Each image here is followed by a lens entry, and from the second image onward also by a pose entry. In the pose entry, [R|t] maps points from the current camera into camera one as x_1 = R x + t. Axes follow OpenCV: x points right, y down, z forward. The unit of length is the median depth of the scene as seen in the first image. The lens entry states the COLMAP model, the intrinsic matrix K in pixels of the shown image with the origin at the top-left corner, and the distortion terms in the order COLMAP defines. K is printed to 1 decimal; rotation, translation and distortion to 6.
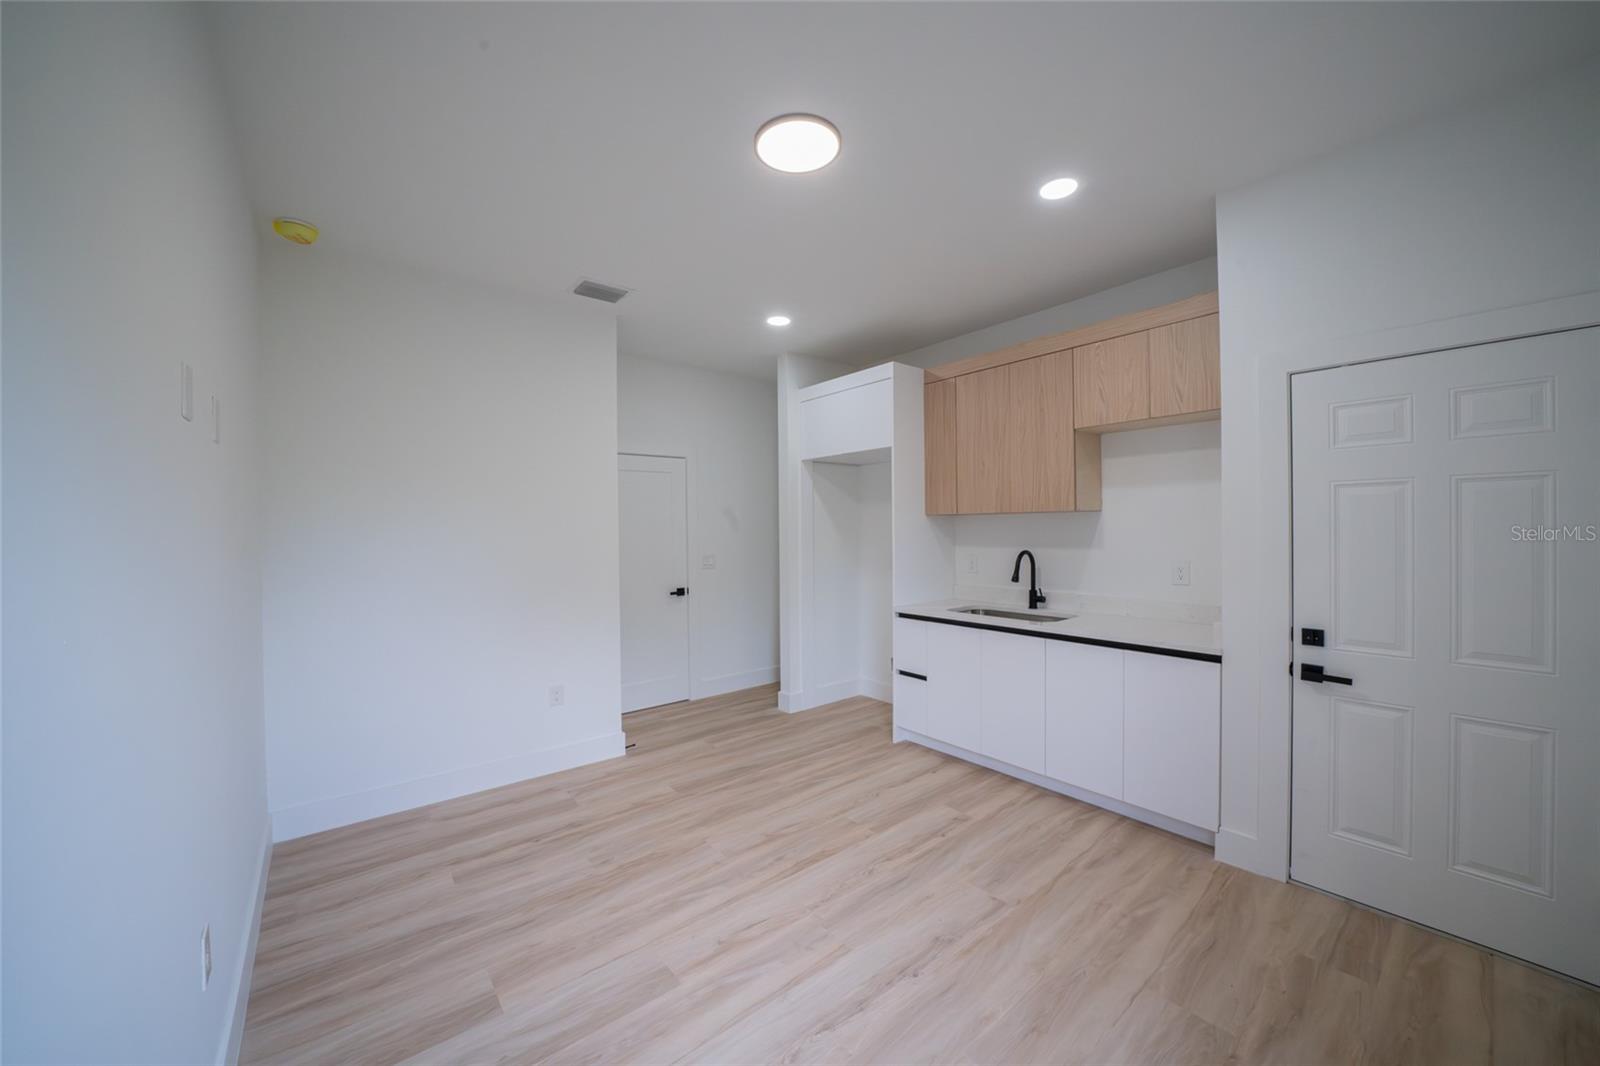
lens RADIAL K [[556.2, 0, 833.8], [0, 556.2, 529.3], [0, 0, 1]] dist [-0.022544, 0.000437]
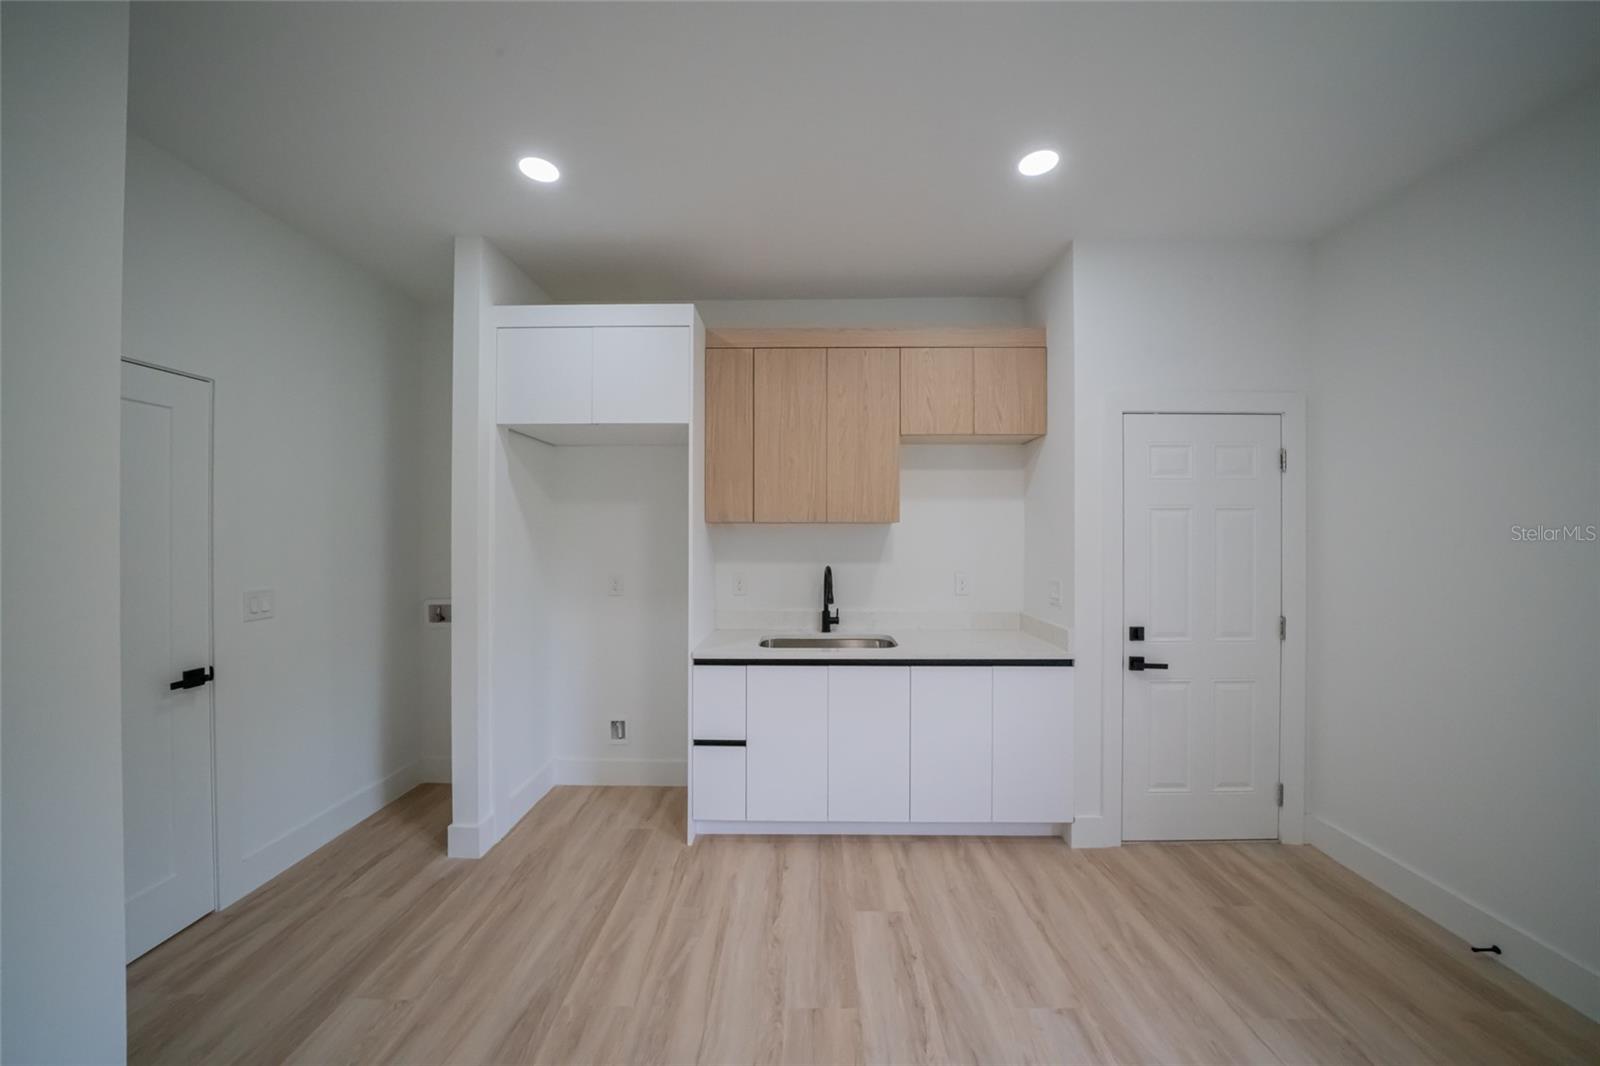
lens RADIAL K [[556.2, 0, 800.5], [0, 556.2, 534.6], [0, 0, 1]] dist [-0.022544, 0.000437]
pose [[0.686207, 0.013161, 0.727287, -0.355220], [-0.006873, 0.999909, -0.011609, -0.001176], [-0.727374, 0.002967, 0.686235, 0.480335]]
